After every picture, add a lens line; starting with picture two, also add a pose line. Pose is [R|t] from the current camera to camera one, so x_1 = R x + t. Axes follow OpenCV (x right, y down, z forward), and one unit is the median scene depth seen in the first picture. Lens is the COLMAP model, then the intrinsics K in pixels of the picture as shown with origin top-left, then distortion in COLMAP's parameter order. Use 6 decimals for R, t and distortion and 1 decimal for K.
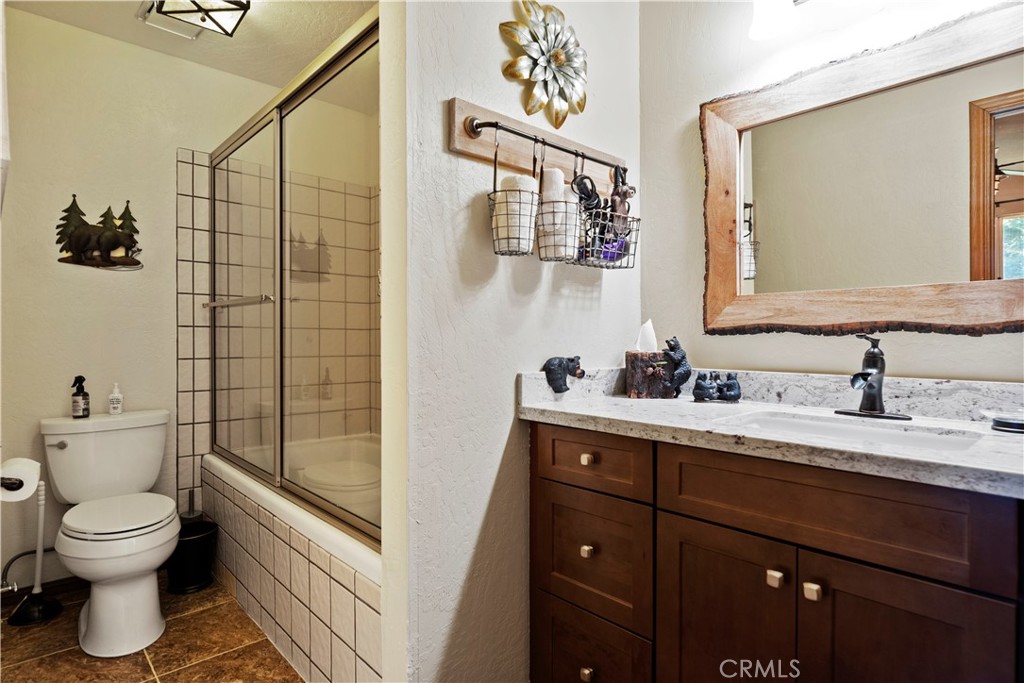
lens RADIAL K [[555.1, 0, 512.0], [0, 555.1, 341.5], [0, 0, 1]] dist [-0.004044, 0.000178]
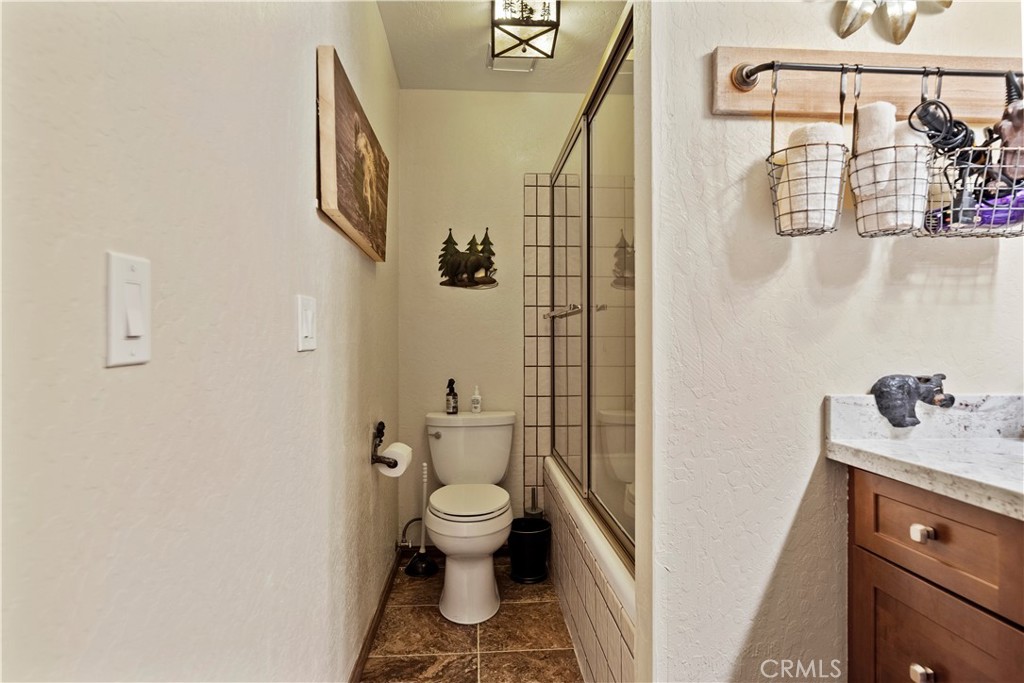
lens RADIAL K [[583.5, 0, 510.6], [0, 583.5, 344.4], [0, 0, 1]] dist [-0.002671, -0.002013]
pose [[0.778764, -0.004760, -0.627299, 0.161988], [-0.000782, 0.999963, -0.008558, -0.002982], [0.627317, 0.007155, 0.778731, 0.137959]]
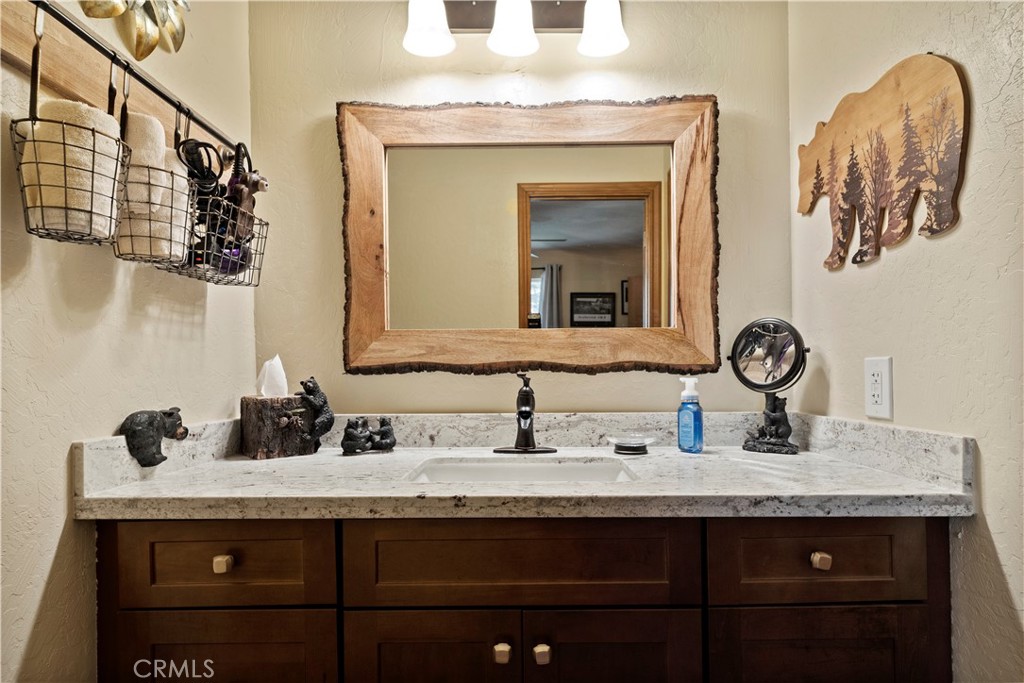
lens RADIAL K [[548.0, 0, 533.2], [0, 548.0, 371.9], [0, 0, 1]] dist [-0.001409, -0.000527]
pose [[0.674087, -0.005478, 0.738632, -0.084939], [0.012051, 0.999921, -0.003582, -0.009987], [-0.738554, 0.011316, 0.674100, 0.236038]]
